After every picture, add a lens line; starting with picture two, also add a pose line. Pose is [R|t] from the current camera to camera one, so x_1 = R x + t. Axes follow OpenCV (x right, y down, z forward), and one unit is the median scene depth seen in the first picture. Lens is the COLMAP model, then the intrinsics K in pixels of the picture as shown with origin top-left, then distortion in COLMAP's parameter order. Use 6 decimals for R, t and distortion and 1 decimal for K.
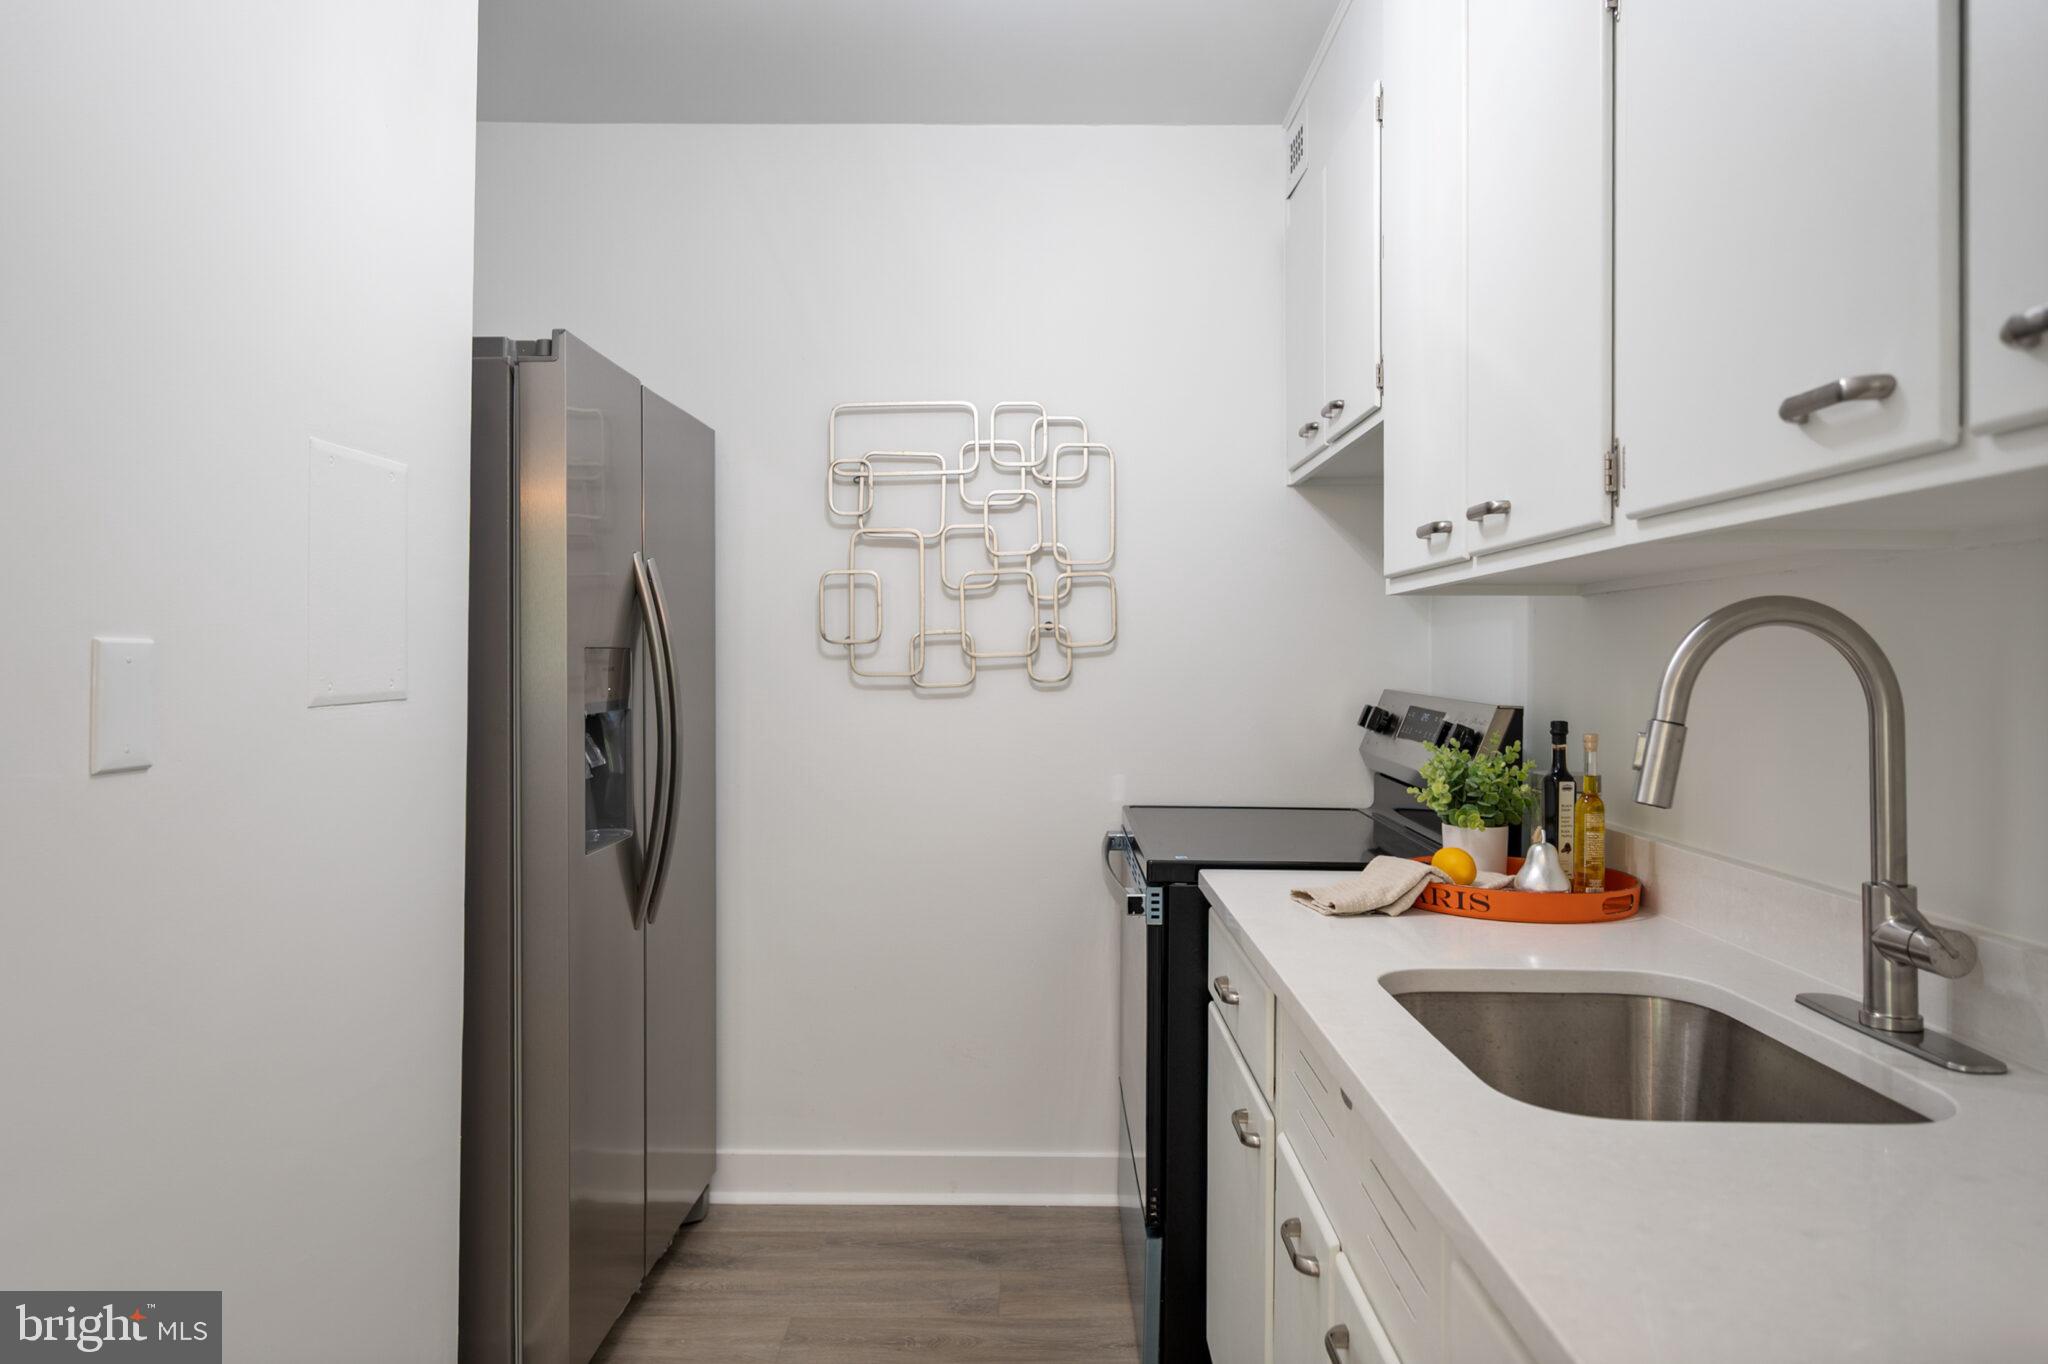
lens RADIAL K [[1335.9, 0, 1022.5], [0, 1335.9, 646.1], [0, 0, 1]] dist [0.000806, -0.000297]
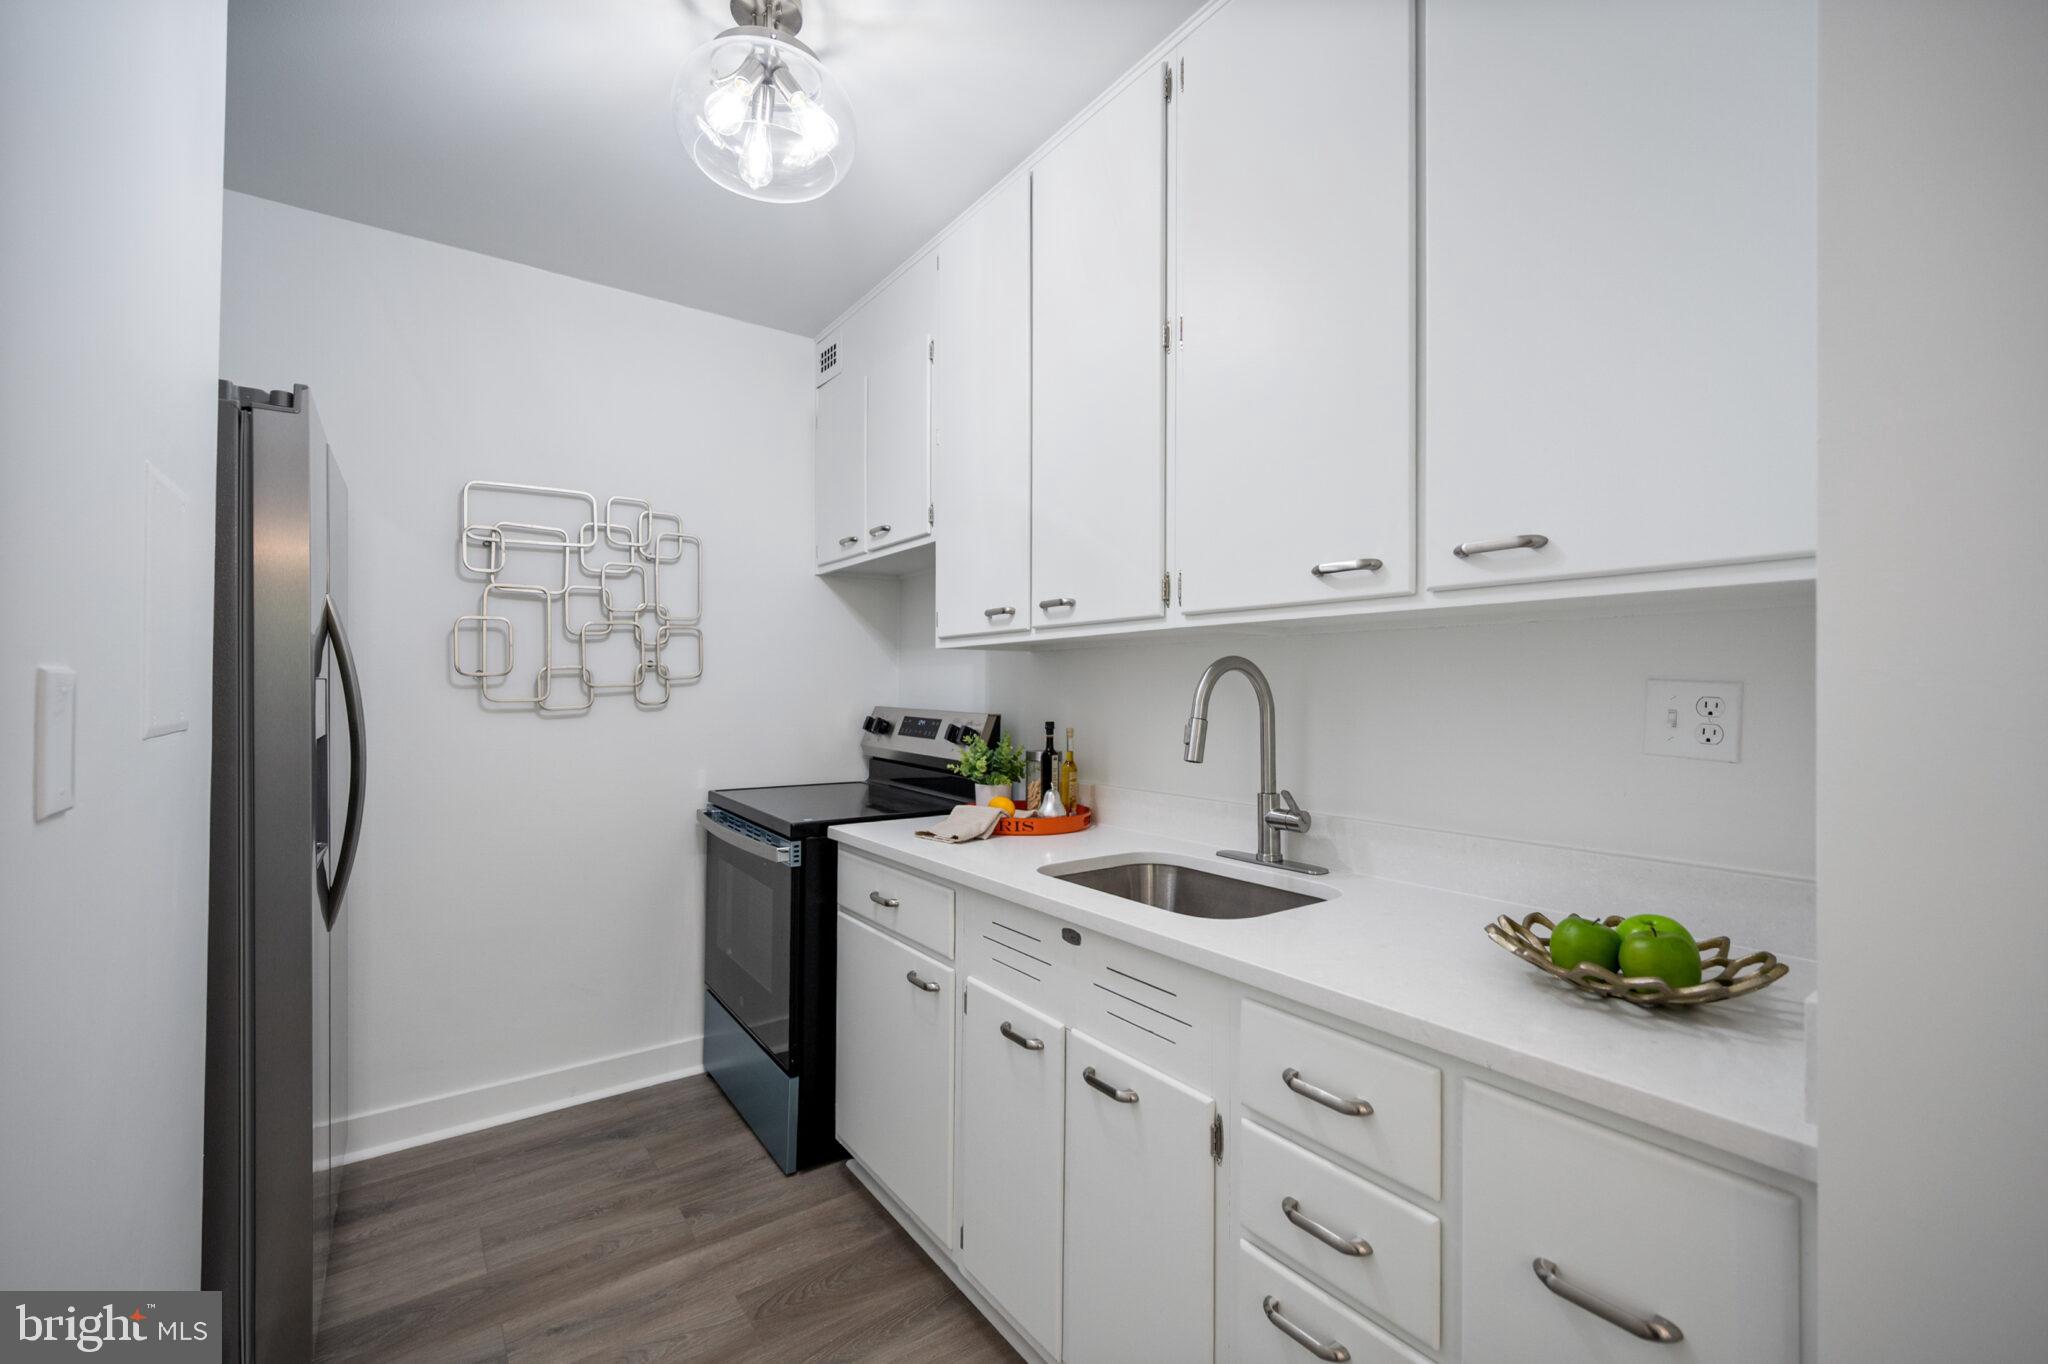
lens RADIAL K [[866.1, 0, 1024.0], [0, 866.1, 682.0], [0, 0, 1]] dist [0.000747, -0.000201]
pose [[0.799534, 0.001736, 0.600618, -0.232029], [-0.003569, 0.999992, 0.001862, 0.000417], [-0.600610, -0.003632, 0.799534, 0.065118]]
